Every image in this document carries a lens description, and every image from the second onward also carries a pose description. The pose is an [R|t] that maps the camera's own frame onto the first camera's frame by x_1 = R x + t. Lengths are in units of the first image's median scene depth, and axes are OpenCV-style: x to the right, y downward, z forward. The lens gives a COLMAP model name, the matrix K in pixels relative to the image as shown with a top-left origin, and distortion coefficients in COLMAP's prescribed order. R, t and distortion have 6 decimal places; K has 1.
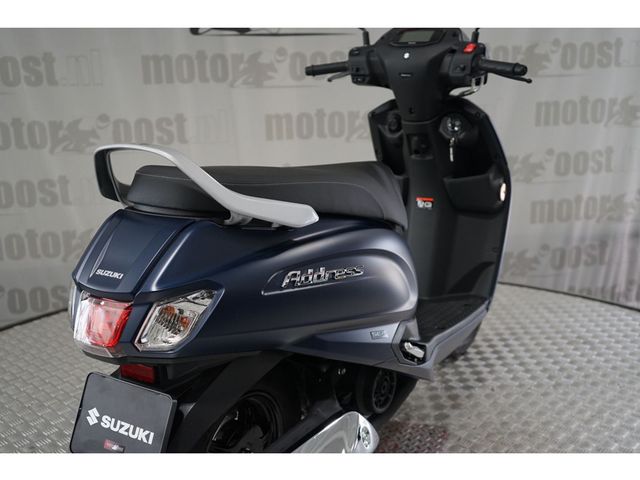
lens RADIAL K [[666.3, 0, 320.0], [0, 666.3, 240.0], [0, 0, 1]] dist [0.000217, -0.007346]
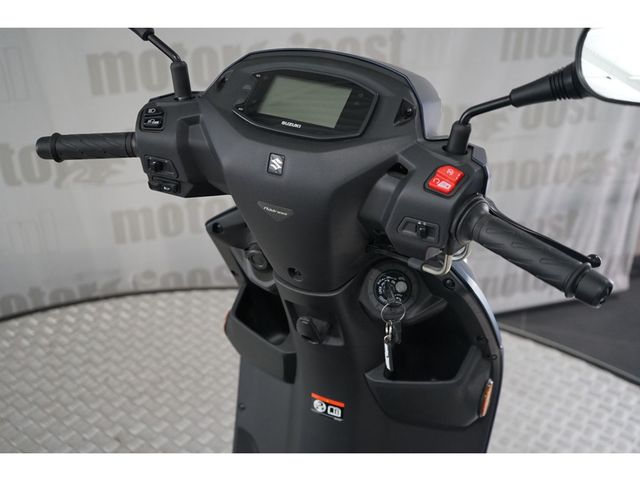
lens RADIAL K [[678.1, 0, 320.0], [0, 678.1, 240.0], [0, 0, 1]] dist [-0.001787, 0.001423]
pose [[0.993363, -0.019880, 0.113293, 0.100709], [-0.007472, 0.971719, 0.236023, -0.296172], [-0.114781, -0.235303, 0.965121, 0.565957]]
